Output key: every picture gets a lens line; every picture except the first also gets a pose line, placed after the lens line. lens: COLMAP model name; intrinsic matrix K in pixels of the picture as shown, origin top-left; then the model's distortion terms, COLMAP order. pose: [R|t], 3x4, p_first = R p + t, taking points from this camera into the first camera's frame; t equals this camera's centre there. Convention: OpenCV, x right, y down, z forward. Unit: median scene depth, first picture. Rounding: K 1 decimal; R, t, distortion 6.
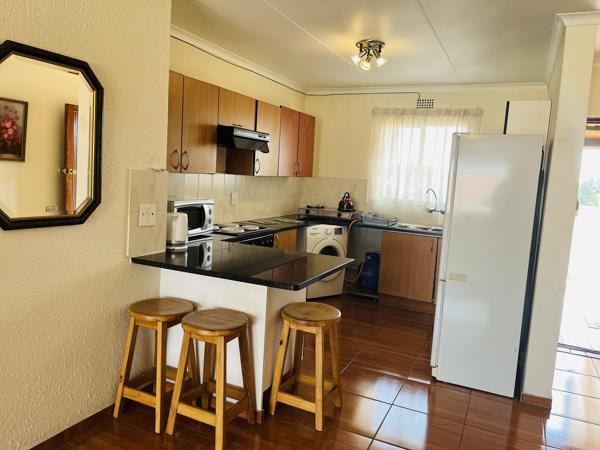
lens RADIAL K [[457.8, 0, 294.7], [0, 457.8, 220.4], [0, 0, 1]] dist [0.042561, -0.066258]
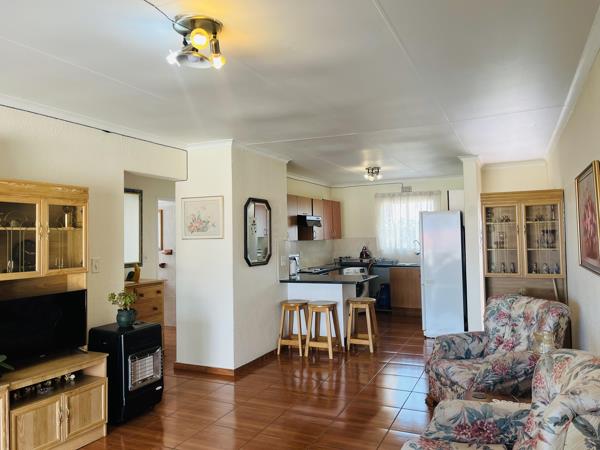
lens RADIAL K [[457.8, 0, 294.7], [0, 457.8, 220.4], [0, 0, 1]] dist [0.042561, -0.066258]
pose [[0.996643, -0.081636, 0.006117, -0.140416], [0.081682, 0.986631, -0.141022, 0.058564], [0.005477, 0.141048, 0.989988, -0.640414]]
